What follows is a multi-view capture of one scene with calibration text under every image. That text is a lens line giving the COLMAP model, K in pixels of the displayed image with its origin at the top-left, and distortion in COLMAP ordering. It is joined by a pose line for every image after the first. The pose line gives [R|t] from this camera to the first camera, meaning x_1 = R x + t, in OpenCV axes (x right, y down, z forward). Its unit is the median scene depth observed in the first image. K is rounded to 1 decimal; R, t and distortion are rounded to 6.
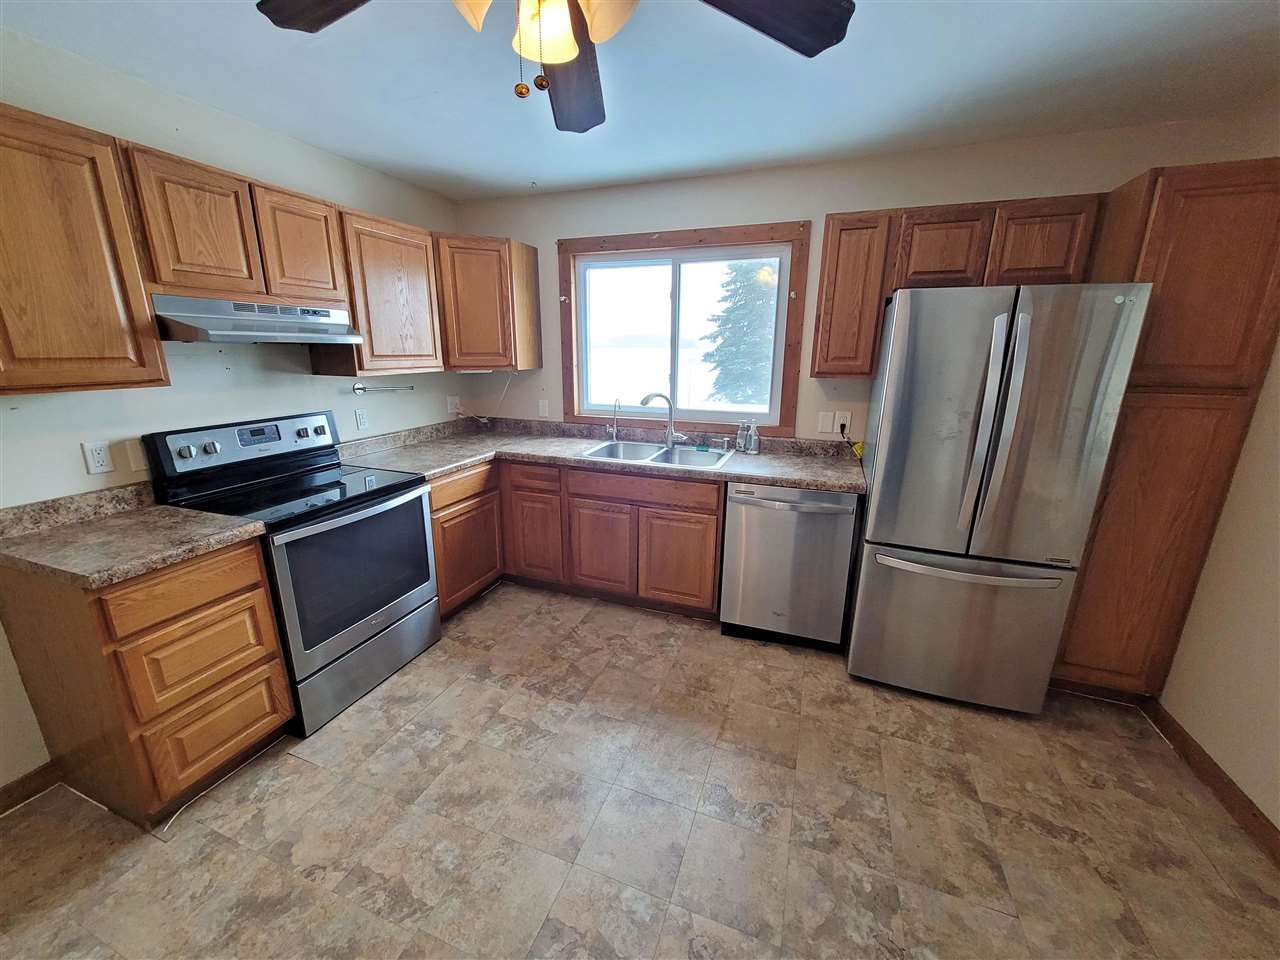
lens RADIAL K [[497.0, 0, 635.6], [0, 497.0, 478.7], [0, 0, 1]] dist [-0.003417, 0.000837]
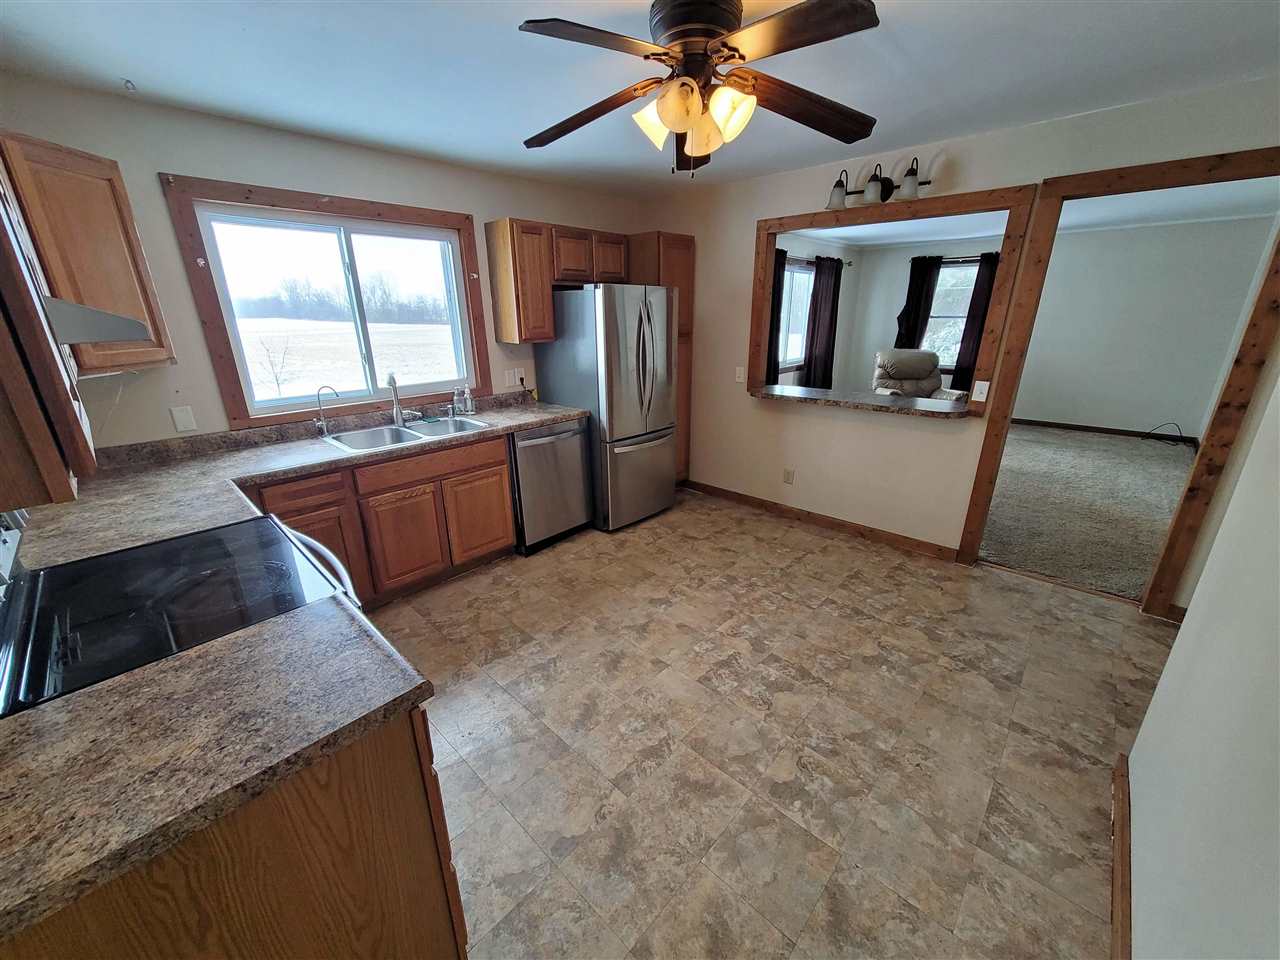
lens RADIAL K [[497.0, 0, 634.3], [0, 497.0, 479.1], [0, 0, 1]] dist [-0.003417, 0.000837]
pose [[0.385025, -0.304490, 0.871230, -0.918014], [0.249532, 0.943193, 0.219365, -0.091447], [-0.888532, 0.132938, 0.439133, 0.237653]]
